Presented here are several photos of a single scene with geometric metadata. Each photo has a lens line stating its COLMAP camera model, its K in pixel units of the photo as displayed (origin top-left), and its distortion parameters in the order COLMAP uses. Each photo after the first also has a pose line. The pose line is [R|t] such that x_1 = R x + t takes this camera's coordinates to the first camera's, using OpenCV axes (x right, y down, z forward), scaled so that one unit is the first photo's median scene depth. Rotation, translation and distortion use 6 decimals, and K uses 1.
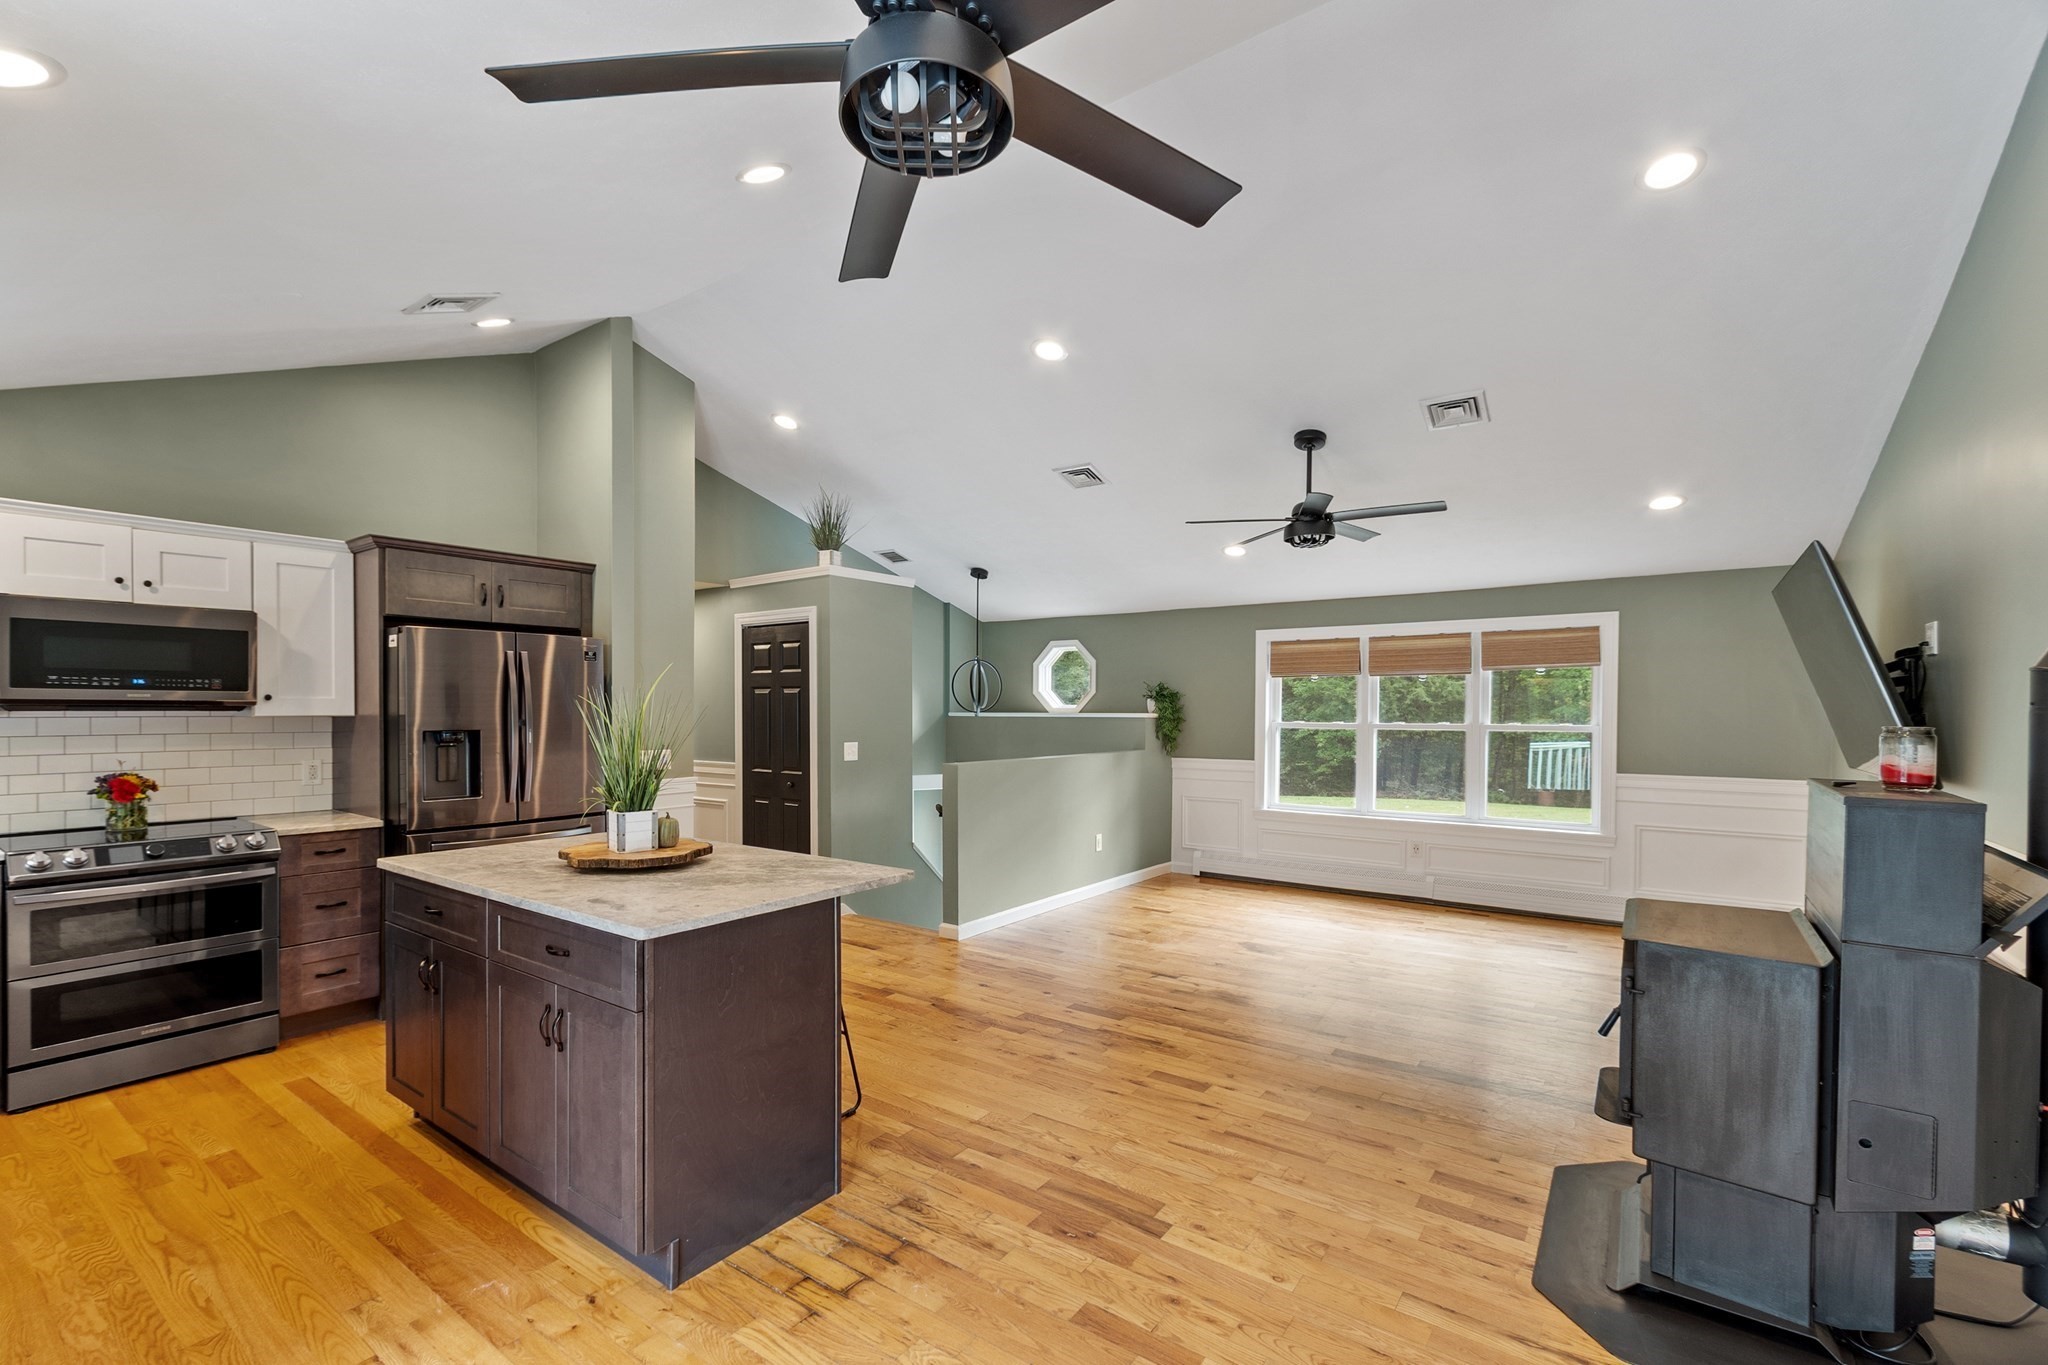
lens RADIAL K [[895.3, 0, 993.7], [0, 895.3, 713.1], [0, 0, 1]] dist [0.001730, -0.000036]
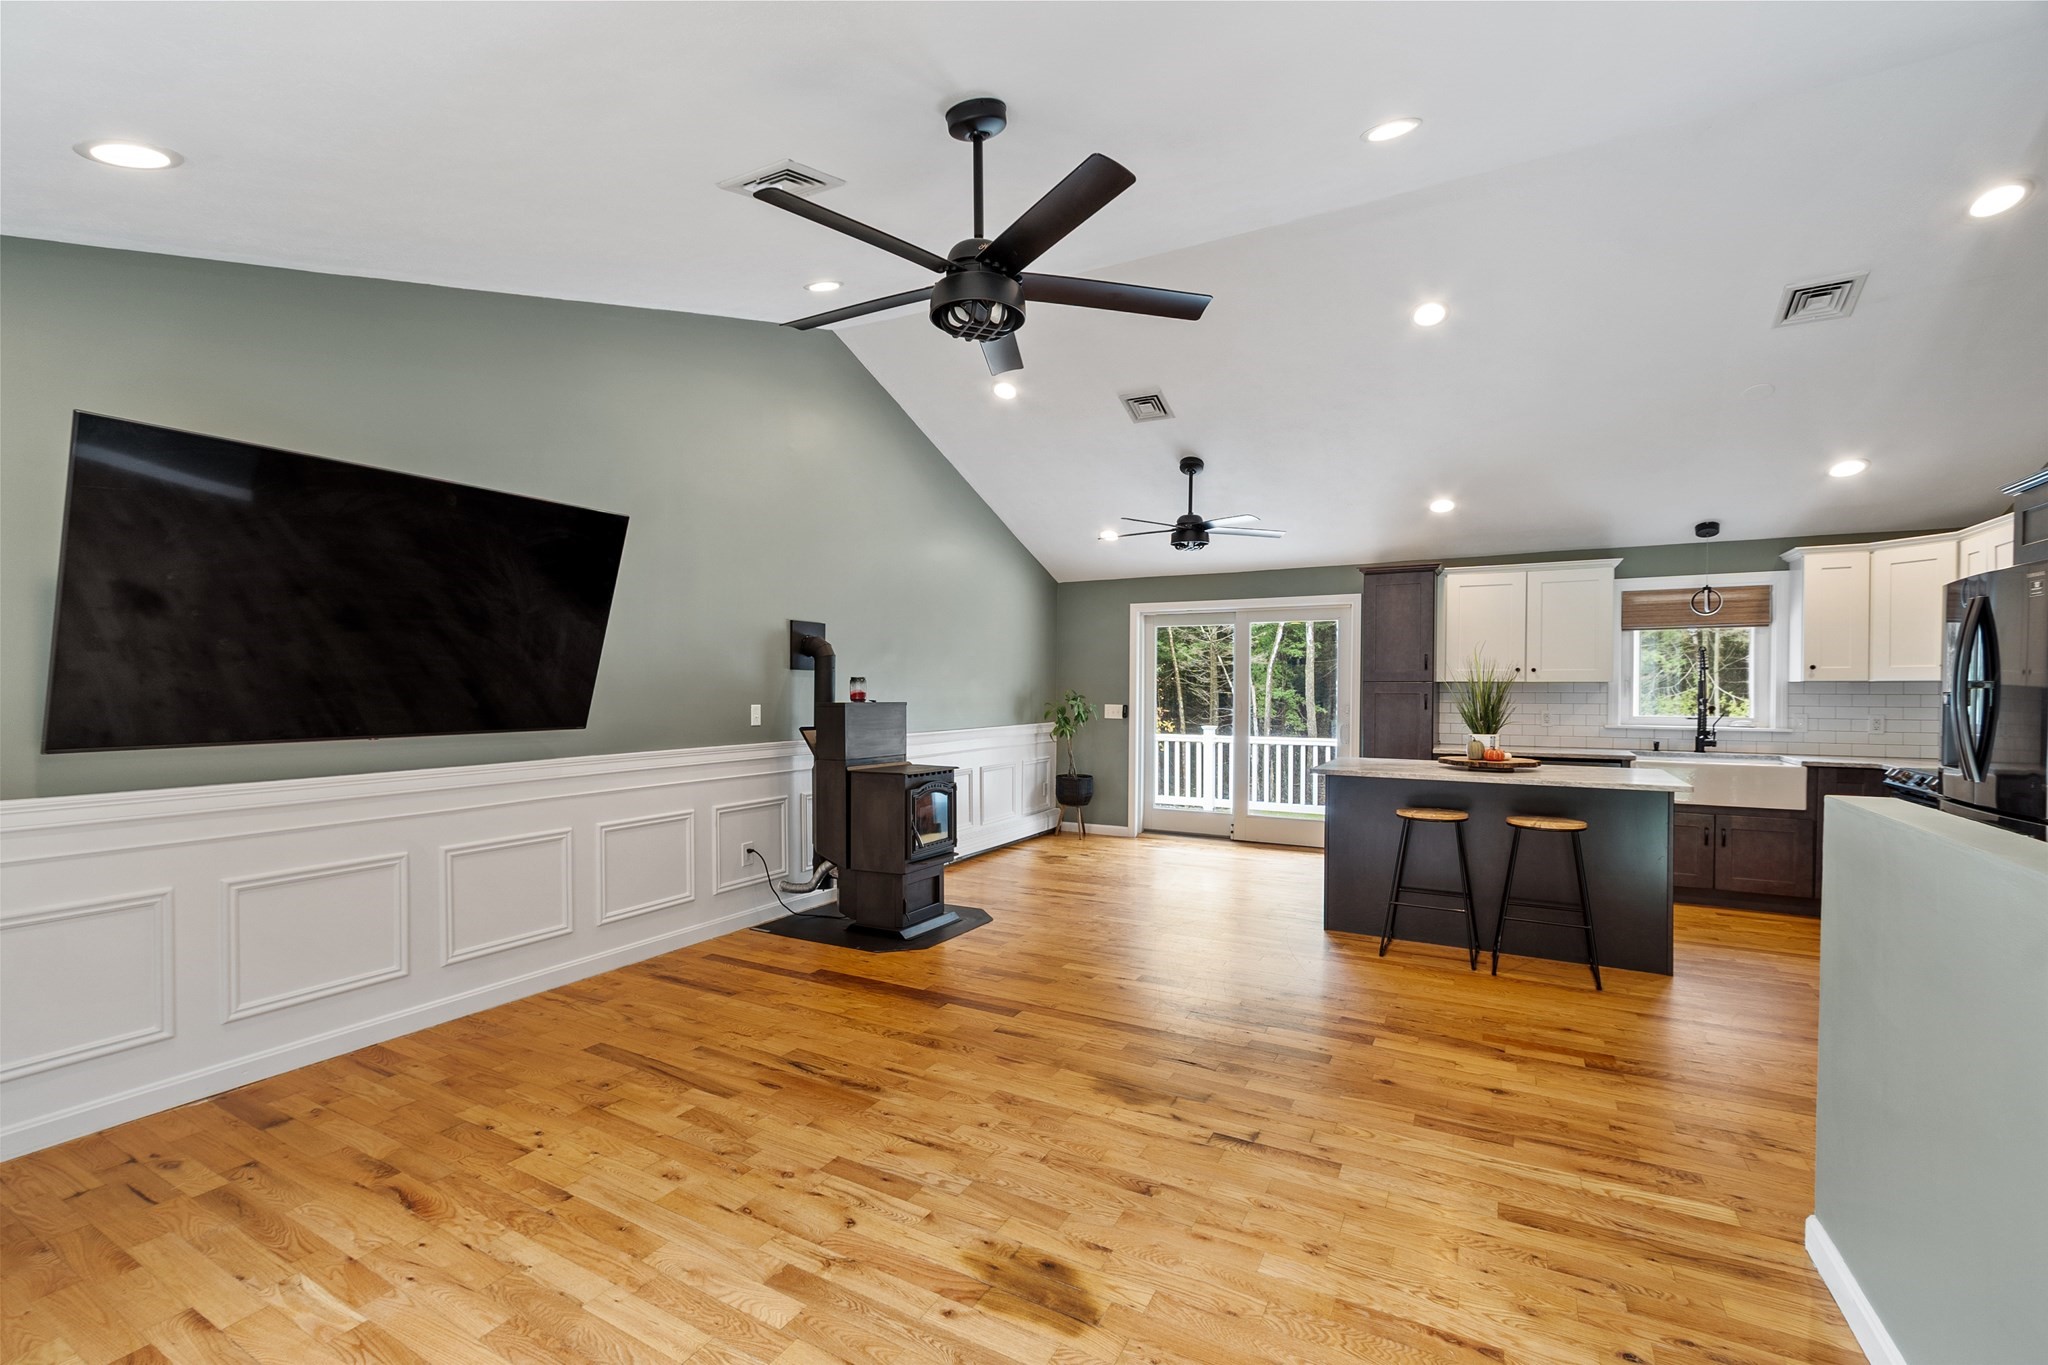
lens RADIAL K [[887.2, 0, 999.4], [0, 887.2, 698.2], [0, 0, 1]] dist [0.000212, 0.000093]
pose [[-0.992554, -0.004275, -0.121728, 0.367736], [-0.006288, 0.999850, 0.016156, 0.012908], [0.121641, 0.016801, -0.992432, 1.384738]]
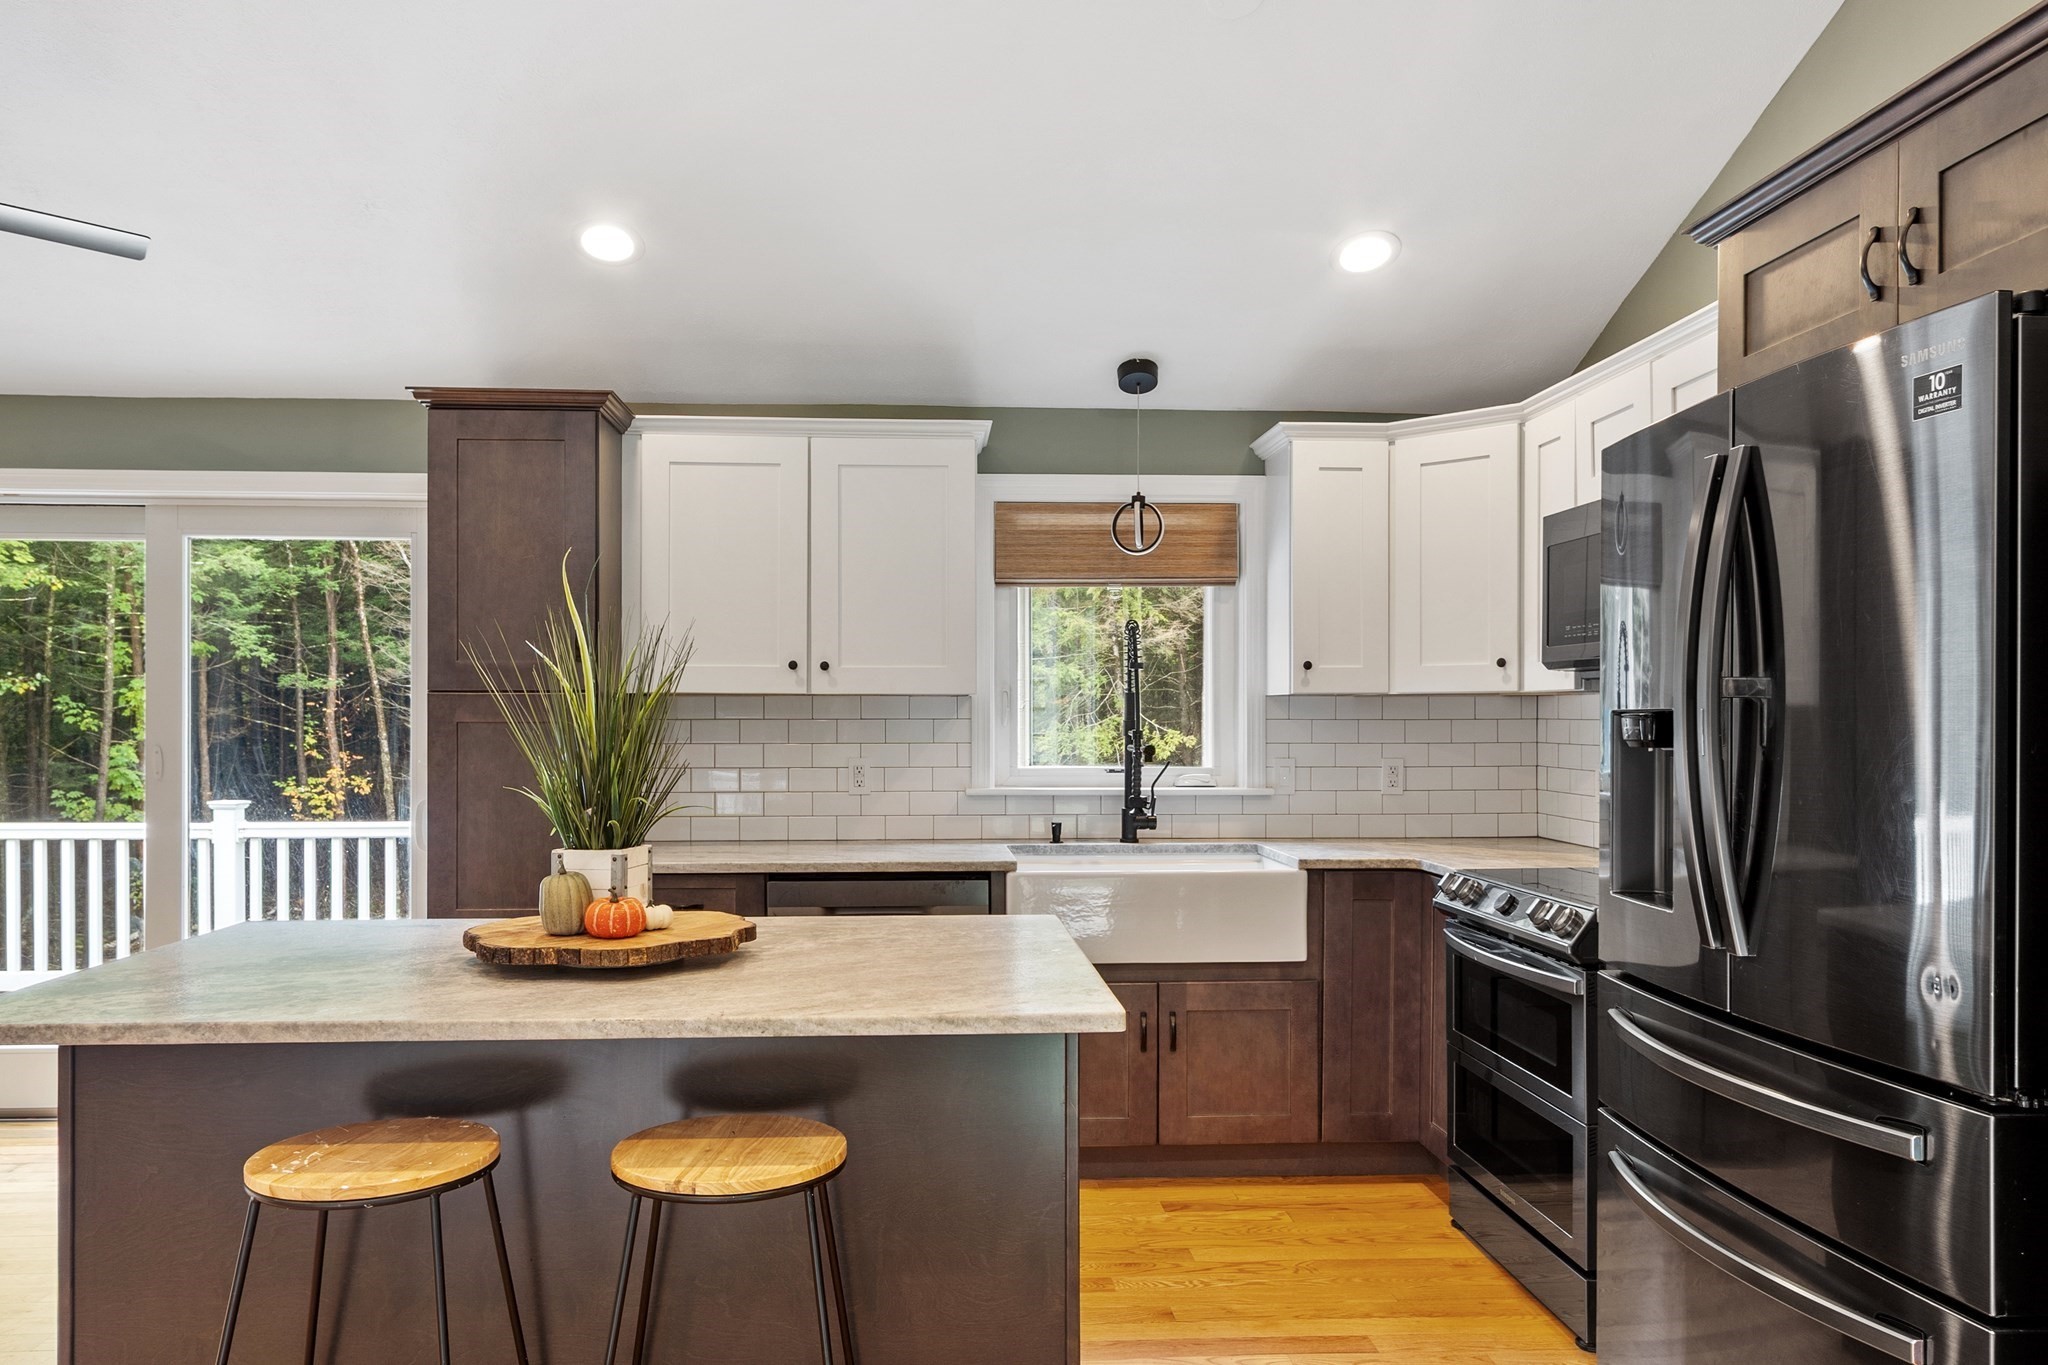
lens RADIAL K [[1406.4, 0, 991.4], [0, 1406.4, 722.8], [0, 0, 1]] dist [0.002435, 0.000178]
pose [[-0.765596, -0.000581, -0.643321, -0.030757], [-0.005340, 0.999971, 0.005451, 0.017451], [0.643299, 0.007609, -0.765577, 0.983038]]
